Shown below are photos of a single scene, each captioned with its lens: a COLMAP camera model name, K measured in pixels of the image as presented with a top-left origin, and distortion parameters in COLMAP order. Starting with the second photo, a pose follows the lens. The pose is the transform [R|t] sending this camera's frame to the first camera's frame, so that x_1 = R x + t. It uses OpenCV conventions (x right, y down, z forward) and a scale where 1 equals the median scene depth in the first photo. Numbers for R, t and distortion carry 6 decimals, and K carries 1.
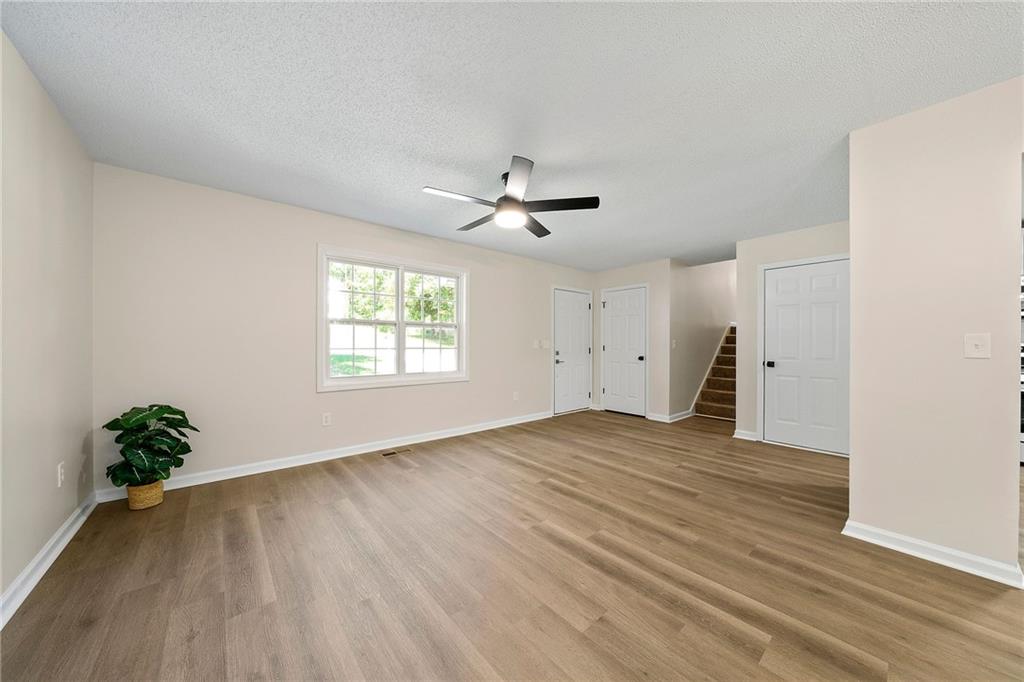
lens RADIAL K [[348.4, 0, 512.0], [0, 348.4, 341.0], [0, 0, 1]] dist [-0.001055, -0.000111]
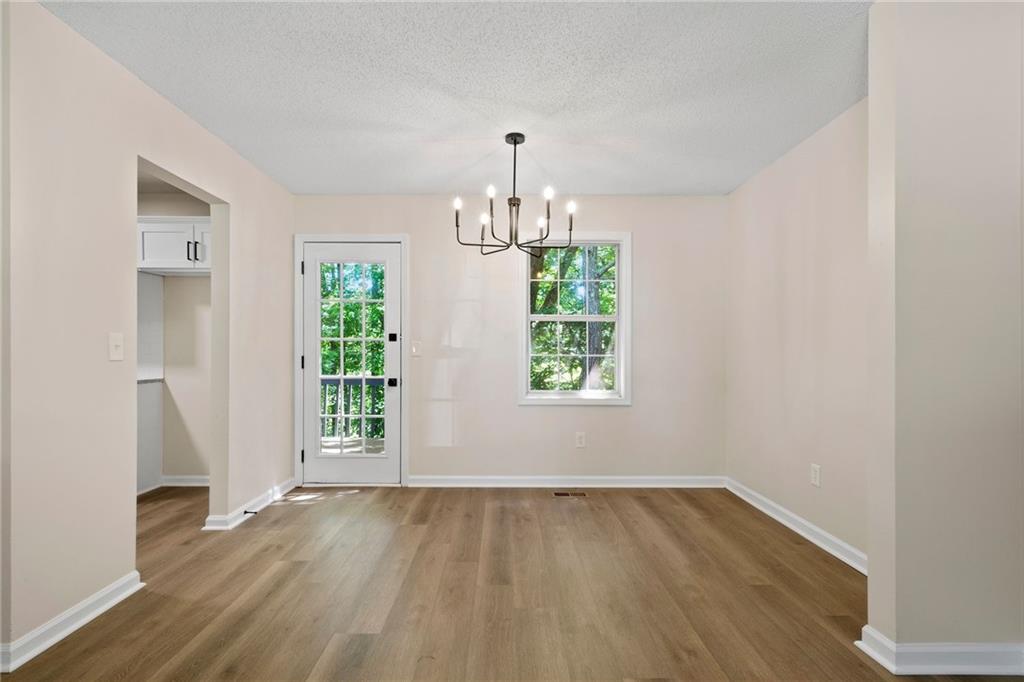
lens RADIAL K [[485.9, 0, 504.2], [0, 485.9, 355.2], [0, 0, 1]] dist [-0.001730, -0.000265]
pose [[-0.760289, -0.010120, 0.649506, -0.143197], [-0.013733, 0.999906, -0.000496, 0.011952], [-0.649440, -0.009297, -0.760356, 0.798562]]
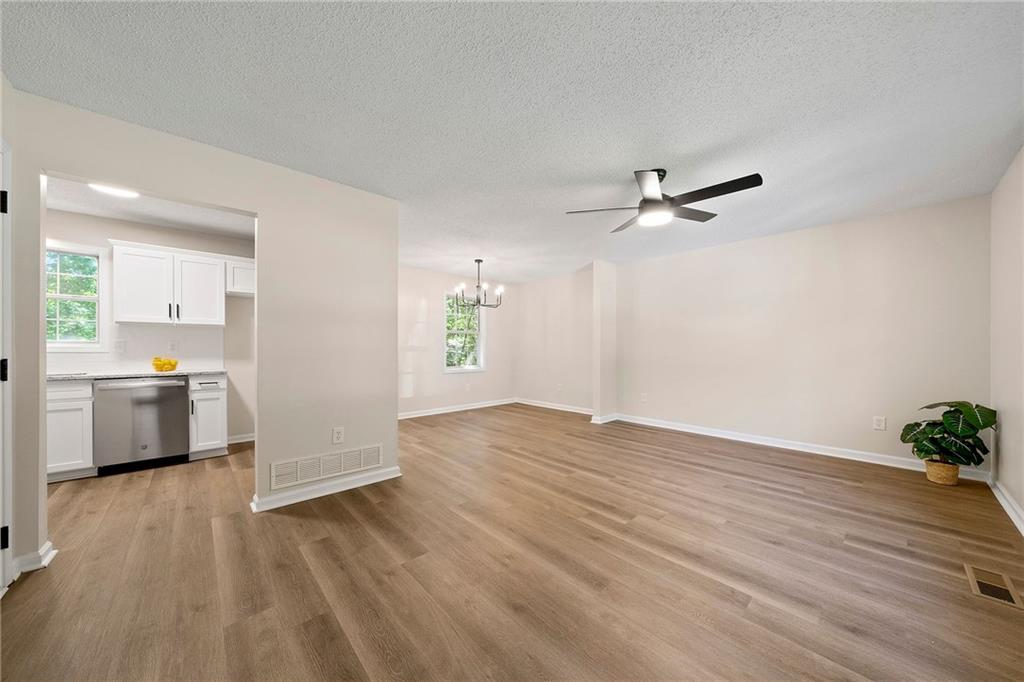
lens RADIAL K [[347.3, 0, 511.6], [0, 347.3, 349.1], [0, 0, 1]] dist [-0.000014, 0.000057]
pose [[-0.999530, -0.003660, -0.030430, 0.396074], [-0.003385, 0.999953, -0.009057, 0.024379], [0.030462, -0.008950, -0.999496, 1.829071]]
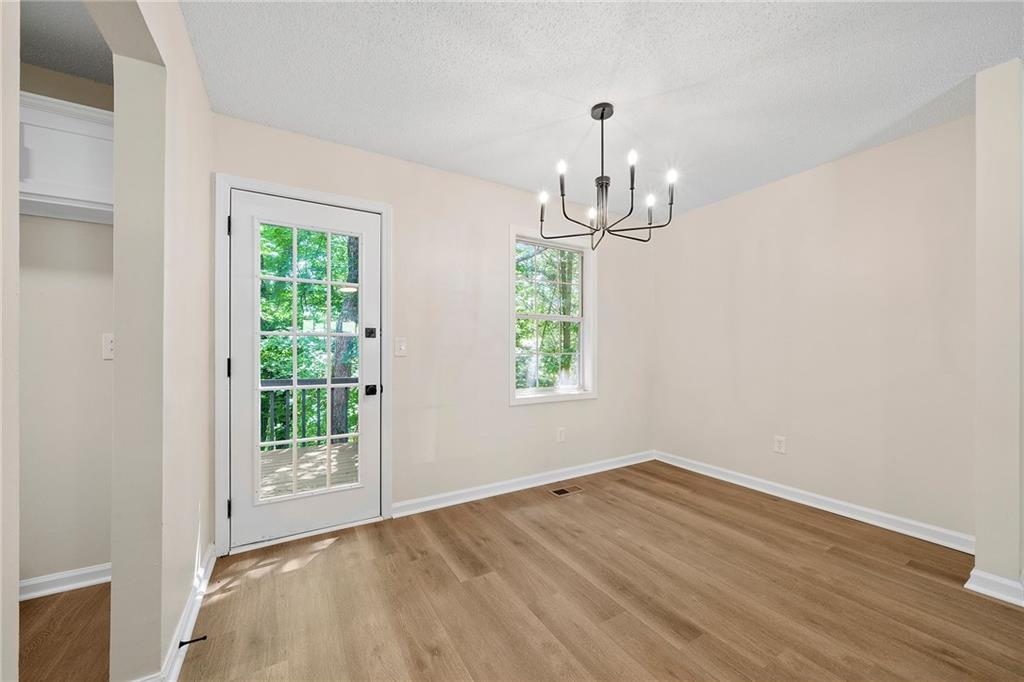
lens RADIAL K [[374.7, 0, 512.1], [0, 374.7, 350.6], [0, 0, 1]] dist [-0.006416, 0.000125]
pose [[-0.985887, -0.003464, 0.167375, 0.564571], [-0.005098, 0.999943, -0.009333, 0.010941], [-0.167334, -0.010055, -0.985849, 0.726354]]
